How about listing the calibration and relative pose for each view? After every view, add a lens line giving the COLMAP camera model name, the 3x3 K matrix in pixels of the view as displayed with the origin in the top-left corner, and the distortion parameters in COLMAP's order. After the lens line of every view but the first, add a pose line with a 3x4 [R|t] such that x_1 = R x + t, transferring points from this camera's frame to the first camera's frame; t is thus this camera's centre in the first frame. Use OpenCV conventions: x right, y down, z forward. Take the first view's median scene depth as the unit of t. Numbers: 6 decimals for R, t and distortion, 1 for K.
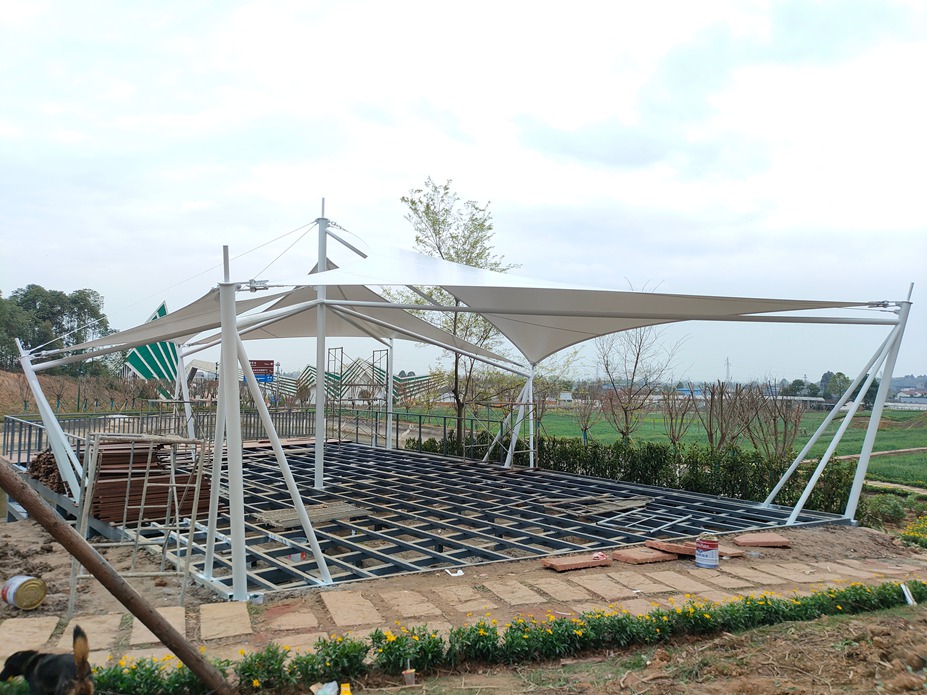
lens RADIAL K [[672.3, 0, 462.3], [0, 672.3, 354.4], [0, 0, 1]] dist [0.040827, 0.002448]
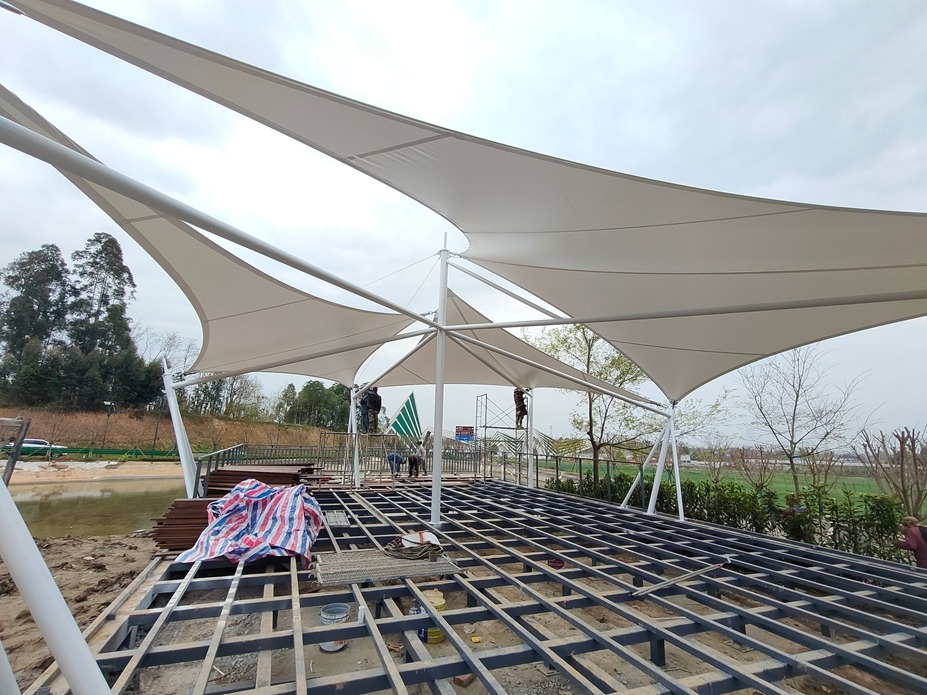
lens RADIAL K [[431.4, 0, 457.3], [0, 431.4, 356.4], [0, 0, 1]] dist [0.004810, 0.000248]
pose [[0.948658, -0.038936, -0.313898, 0.008968], [-0.011484, 0.987501, -0.157196, 0.046013], [0.316095, 0.152730, 0.936353, 0.300614]]
